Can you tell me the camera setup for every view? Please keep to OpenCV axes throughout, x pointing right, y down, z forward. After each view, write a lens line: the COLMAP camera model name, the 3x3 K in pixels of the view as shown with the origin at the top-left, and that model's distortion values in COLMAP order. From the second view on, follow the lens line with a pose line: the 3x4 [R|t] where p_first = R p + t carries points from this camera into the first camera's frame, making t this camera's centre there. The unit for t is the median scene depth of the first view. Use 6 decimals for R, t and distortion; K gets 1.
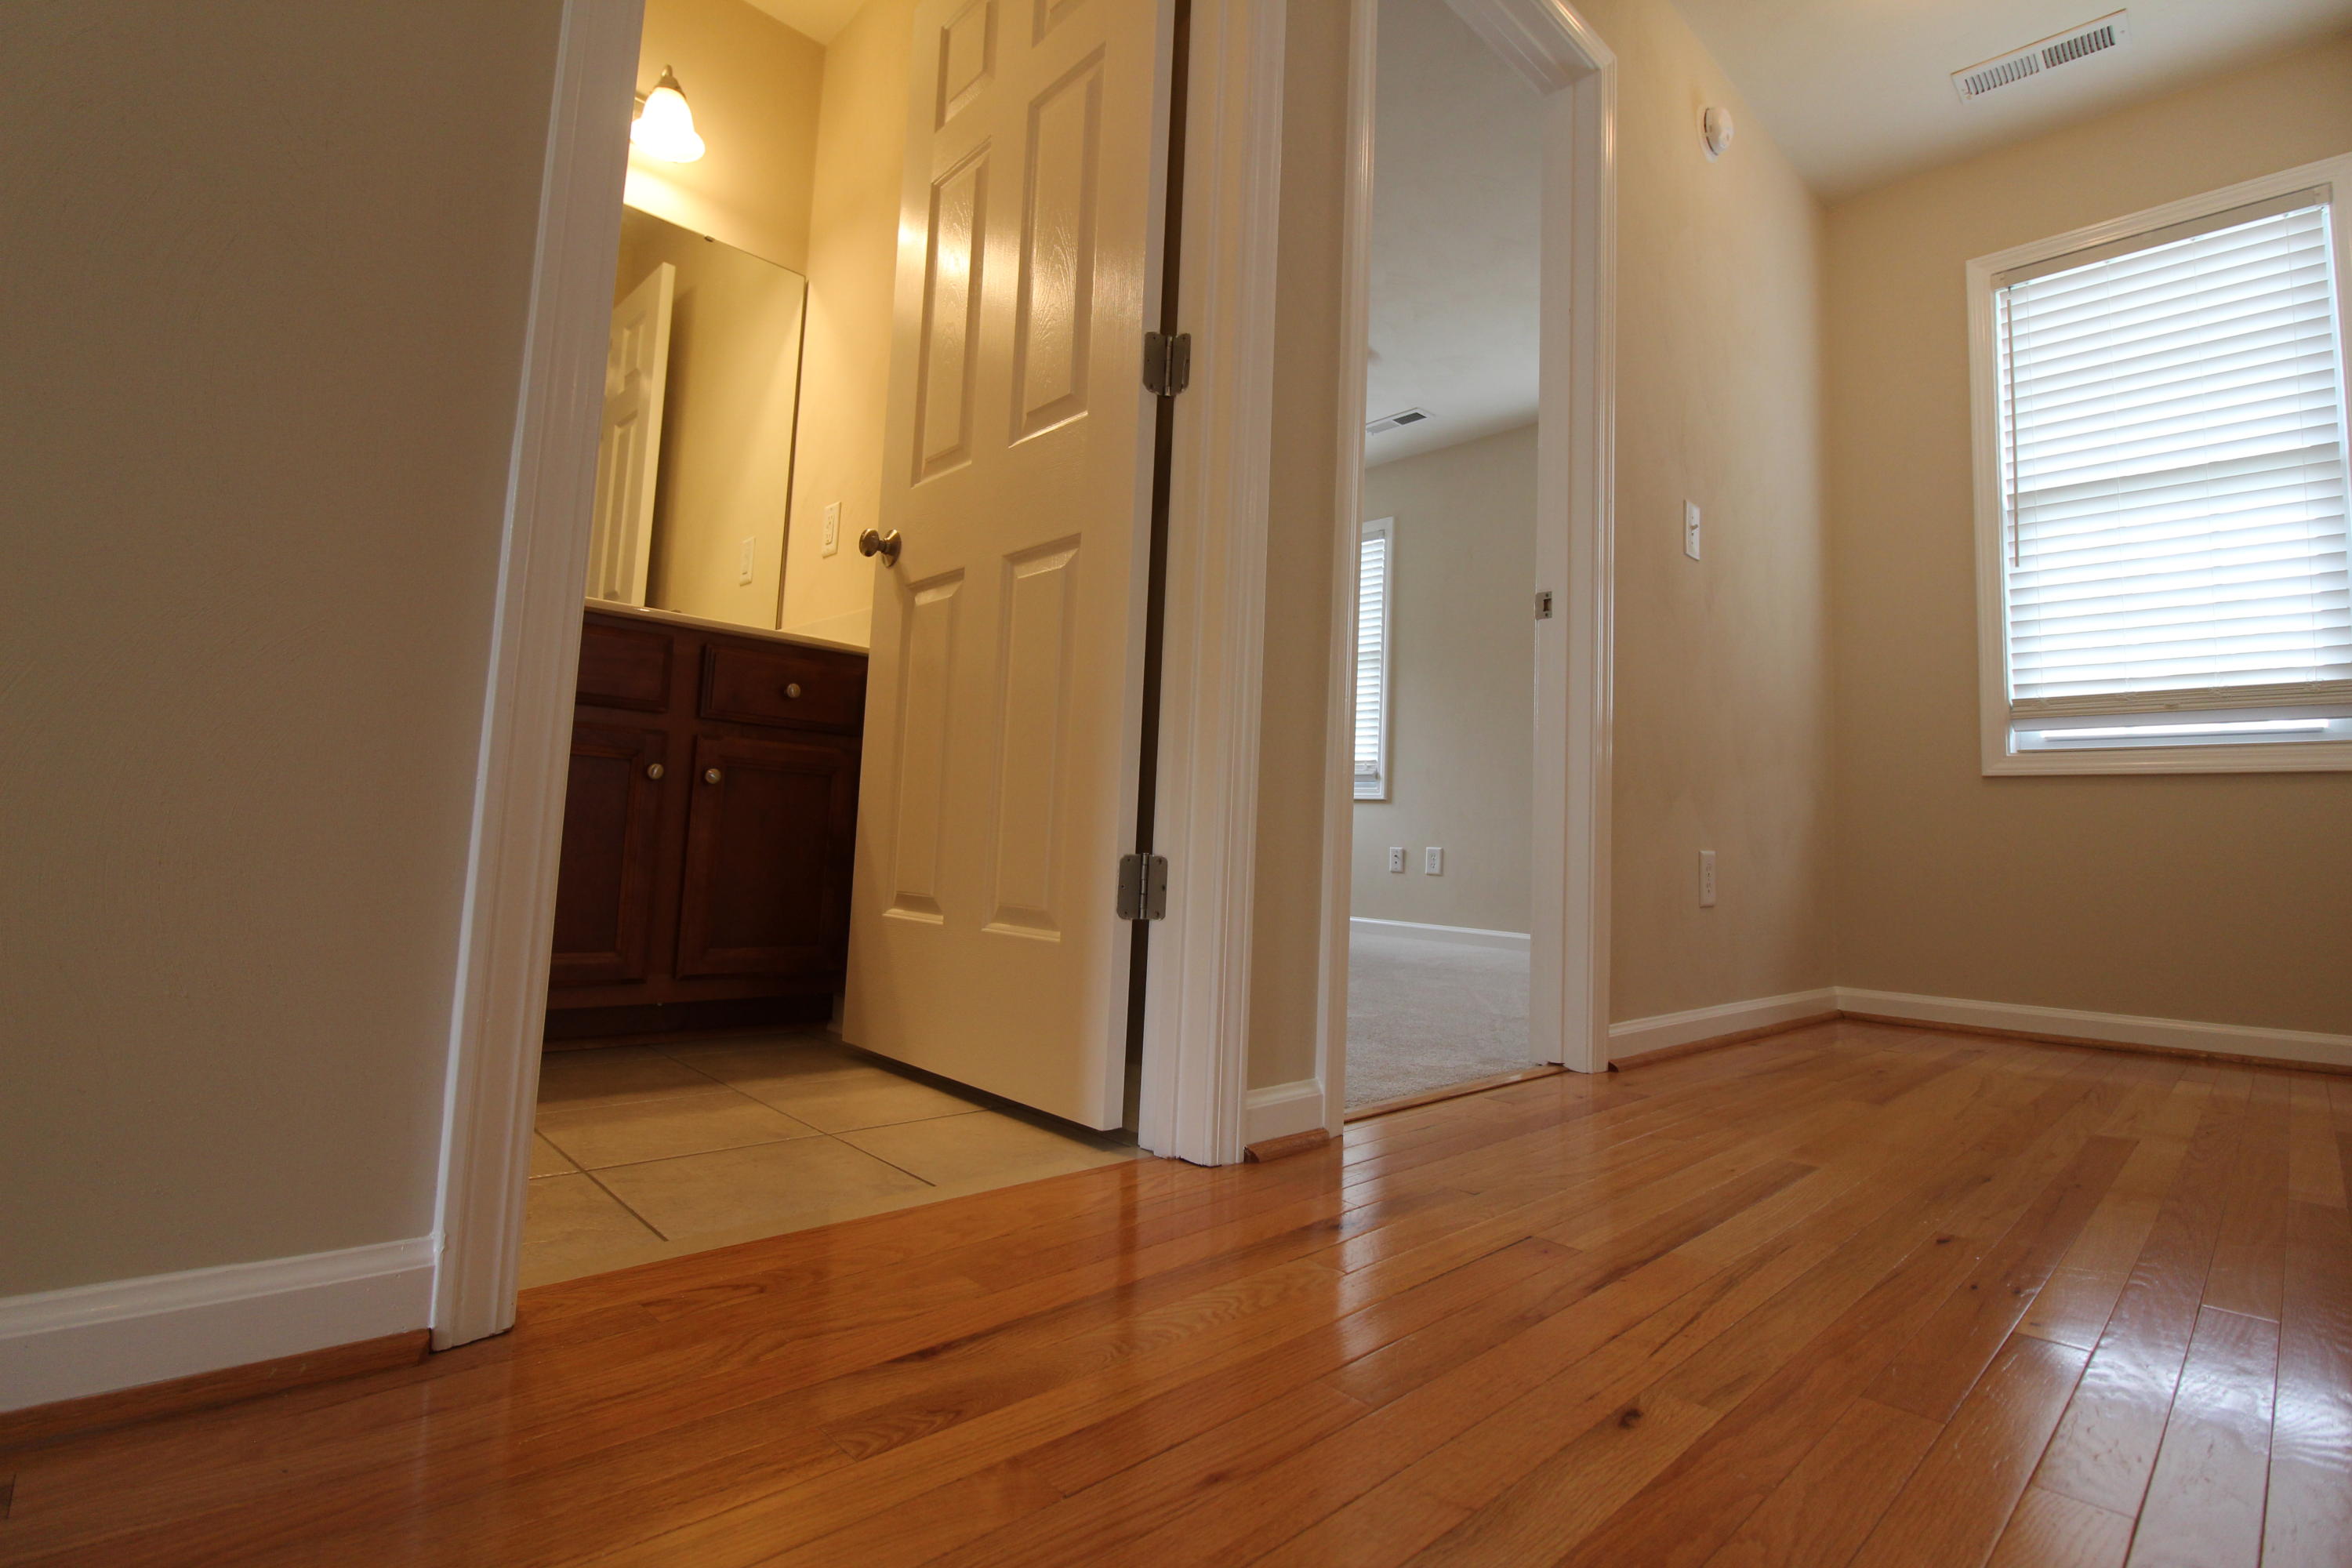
lens RADIAL K [[1112.7, 0, 1191.4], [0, 1112.7, 771.4], [0, 0, 1]] dist [-0.001717, -0.001592]
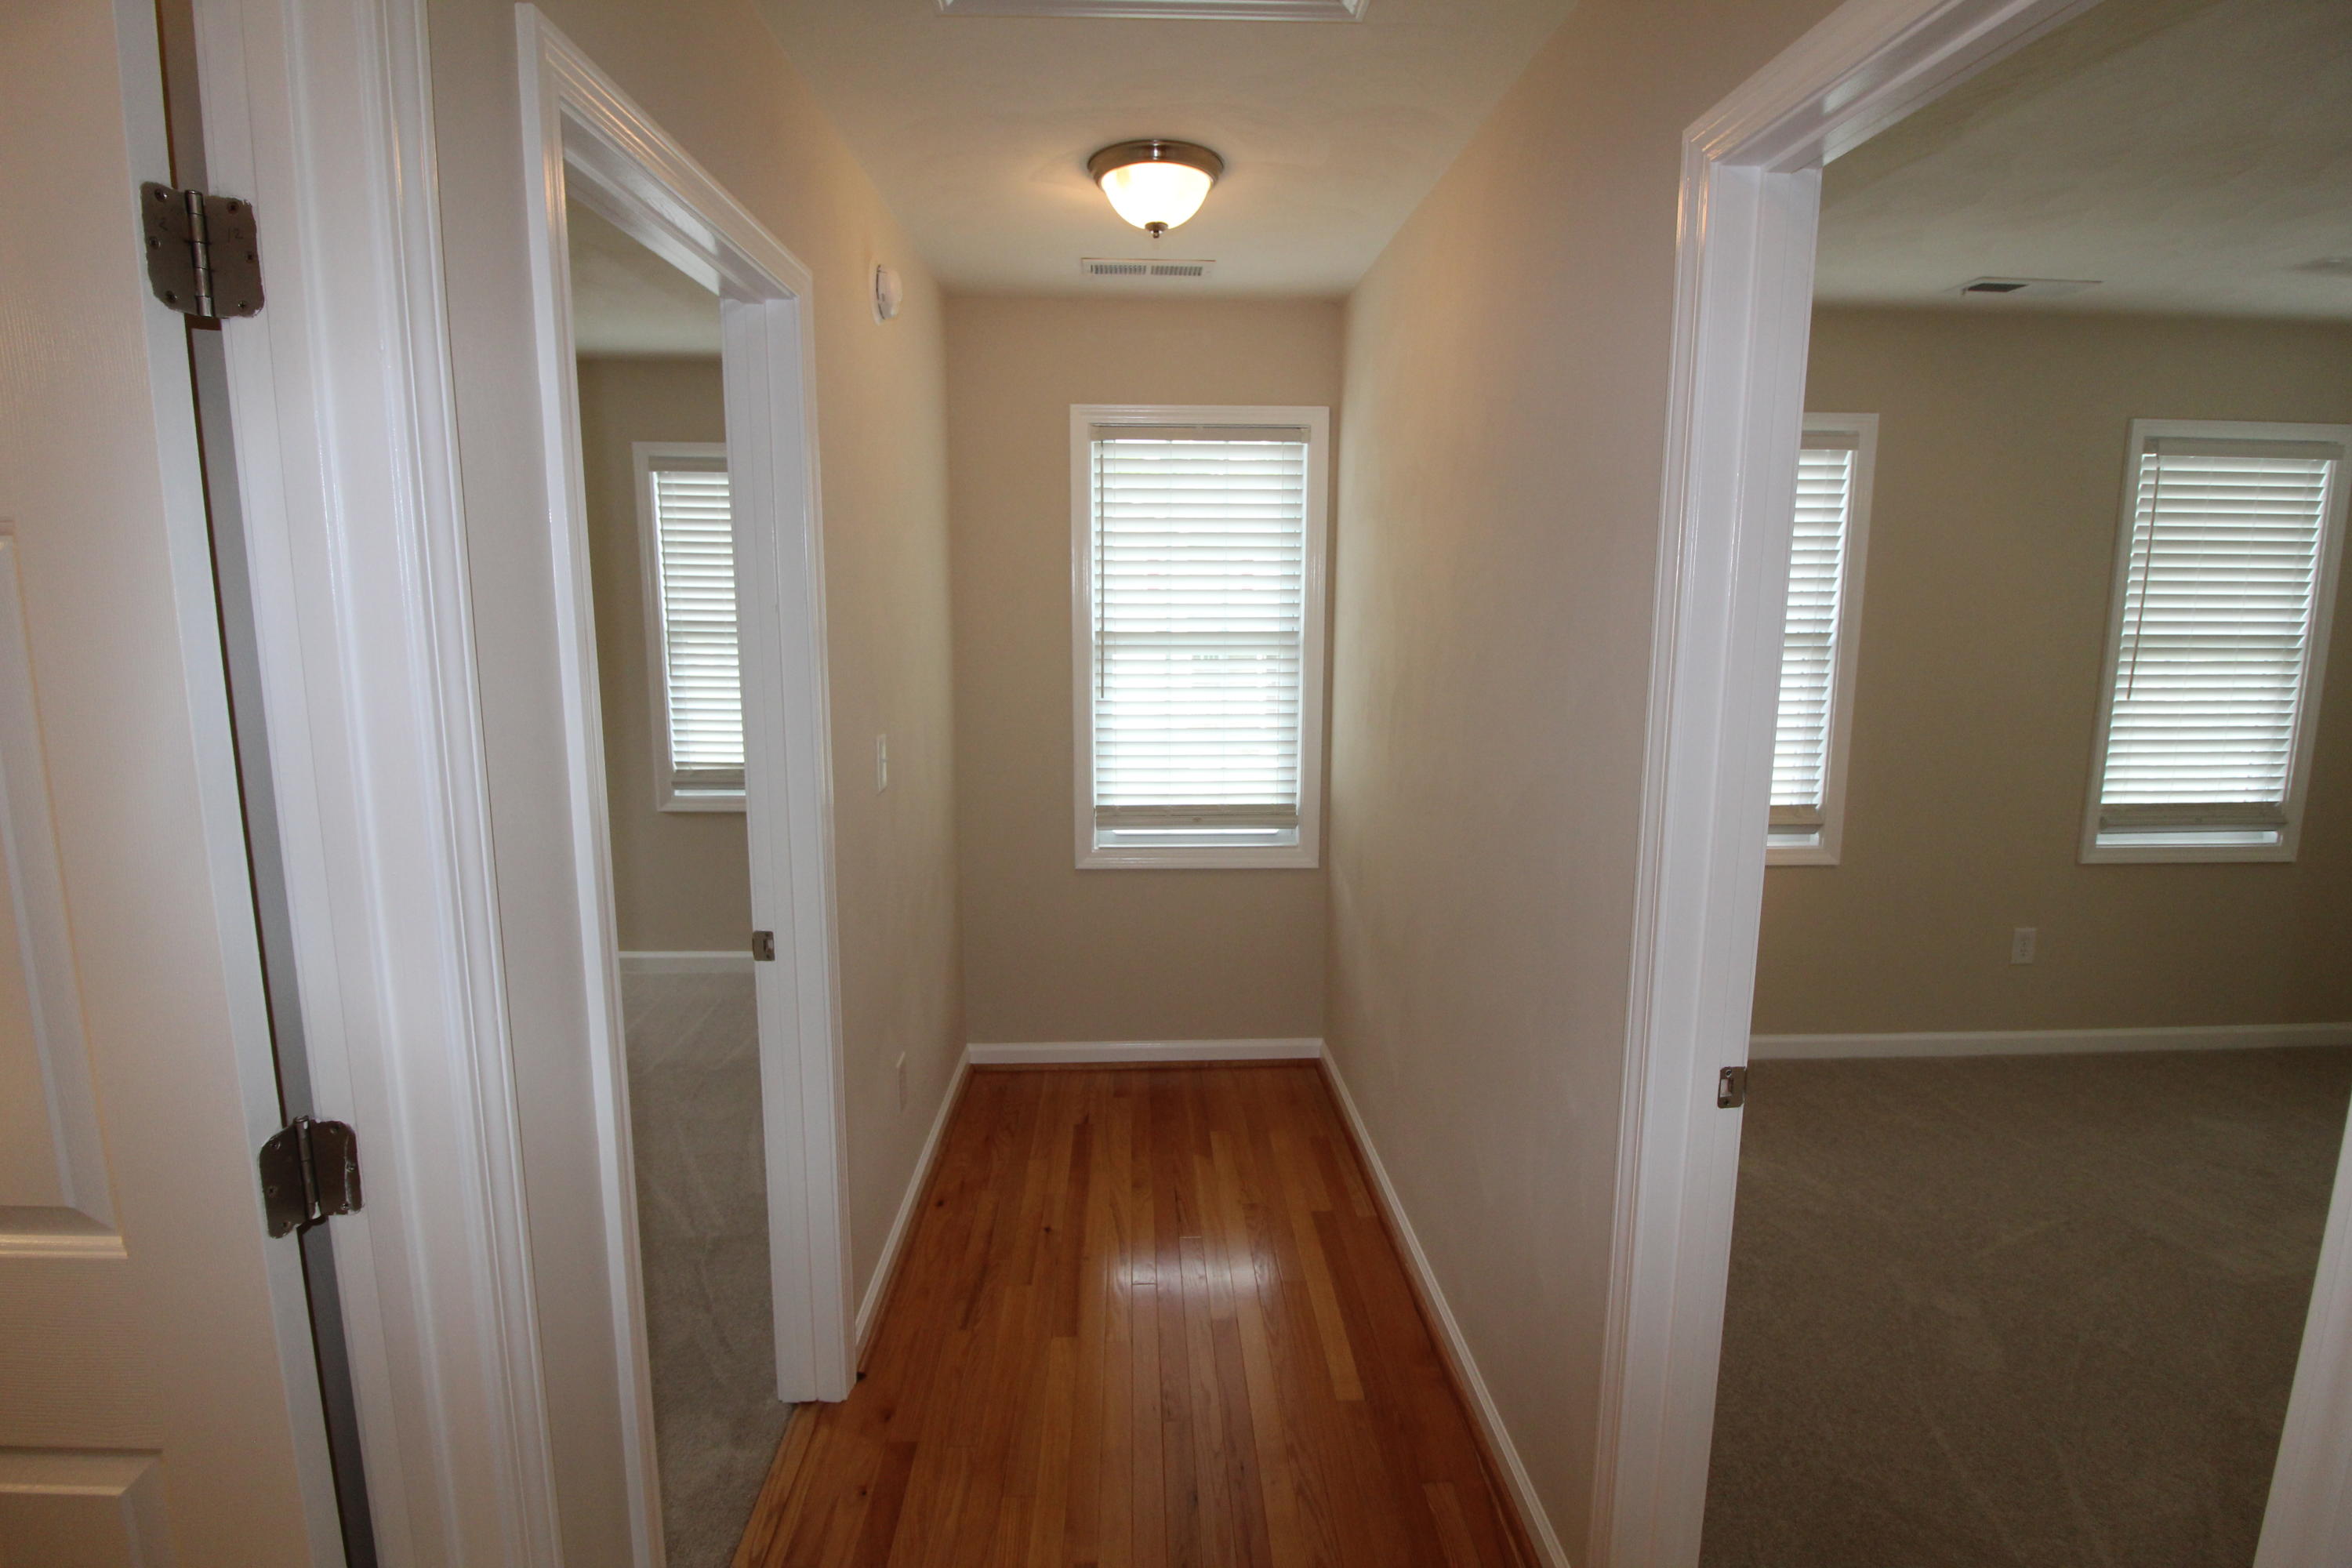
lens RADIAL K [[1112.7, 0, 1174.3], [0, 1112.7, 783.8], [0, 0, 1]] dist [-0.001717, -0.001592]
pose [[0.673499, -0.156645, 0.722399, -0.056115], [-0.036923, 0.968939, 0.244528, -0.380267], [-0.738265, -0.191363, 0.646796, 0.178489]]
